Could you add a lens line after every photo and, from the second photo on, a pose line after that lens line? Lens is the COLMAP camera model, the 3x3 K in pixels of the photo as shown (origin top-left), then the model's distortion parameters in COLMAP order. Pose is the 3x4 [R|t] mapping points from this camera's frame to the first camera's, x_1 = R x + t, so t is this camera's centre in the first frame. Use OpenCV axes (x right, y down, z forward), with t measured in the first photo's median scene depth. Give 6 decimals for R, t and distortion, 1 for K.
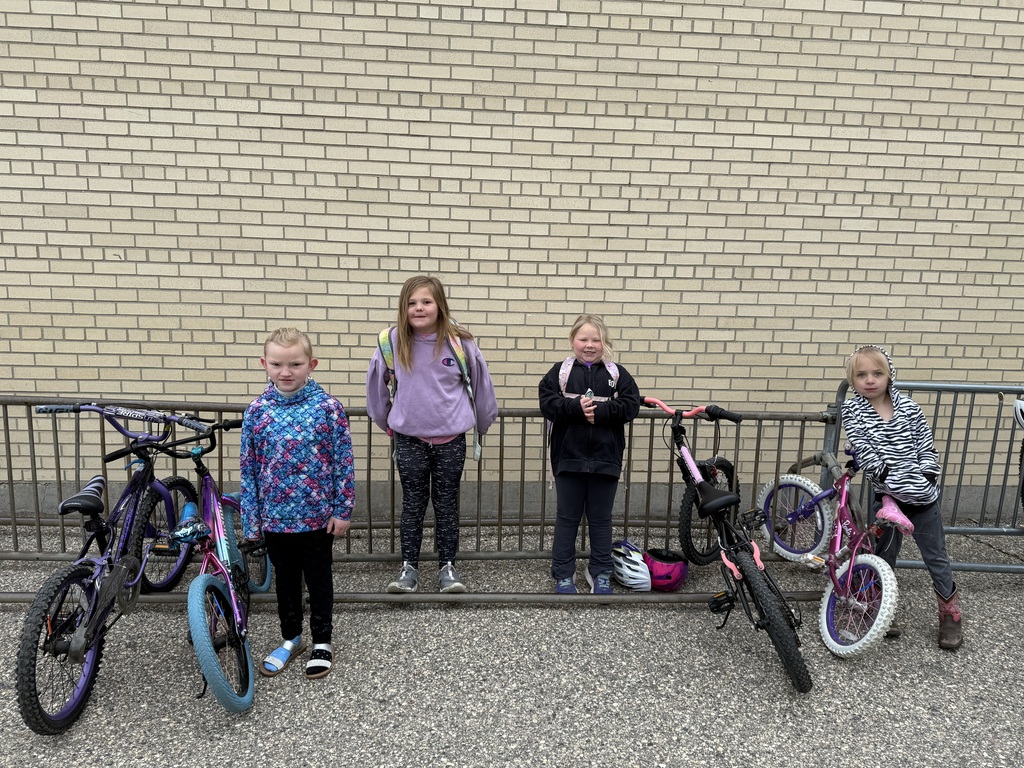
lens RADIAL K [[670.1, 0, 512.0], [0, 670.1, 342.9], [0, 0, 1]] dist [0.018736, -0.003068]
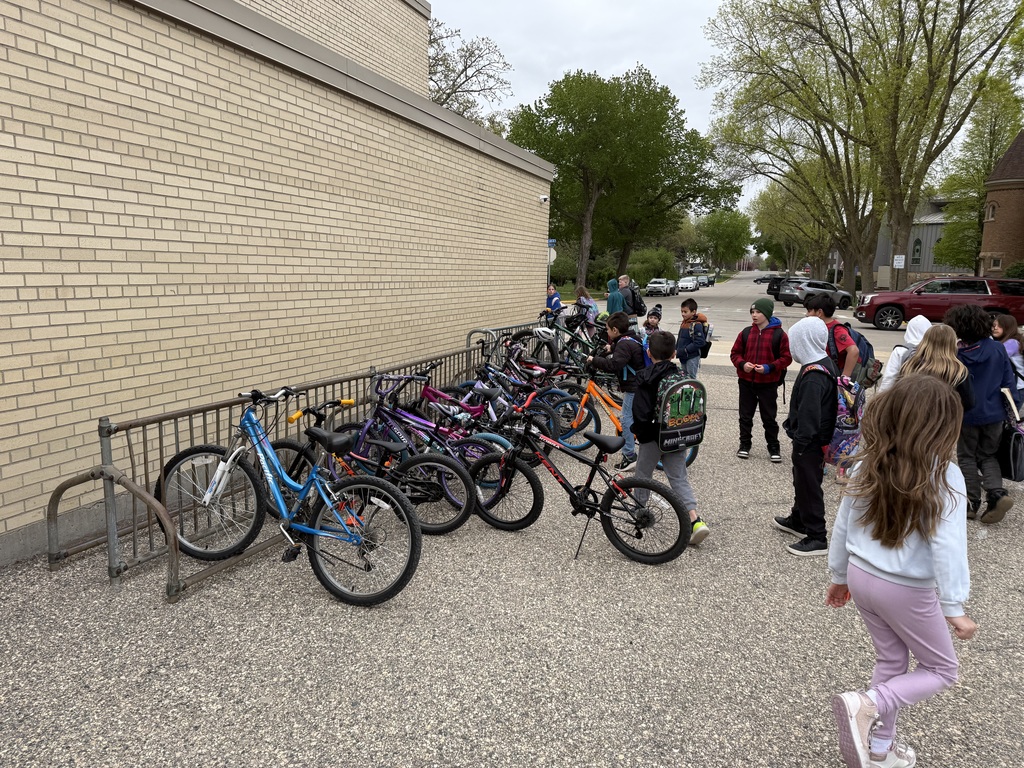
lens RADIAL K [[712.7, 0, 512.0], [0, 712.7, 384.0], [0, 0, 1]] dist [-0.002348, -0.001832]
pose [[0.394435, -0.168062, 0.903425, -1.539902], [0.139818, 0.982663, 0.121758, -0.031452], [-0.908225, 0.078290, 0.411095, -0.106377]]
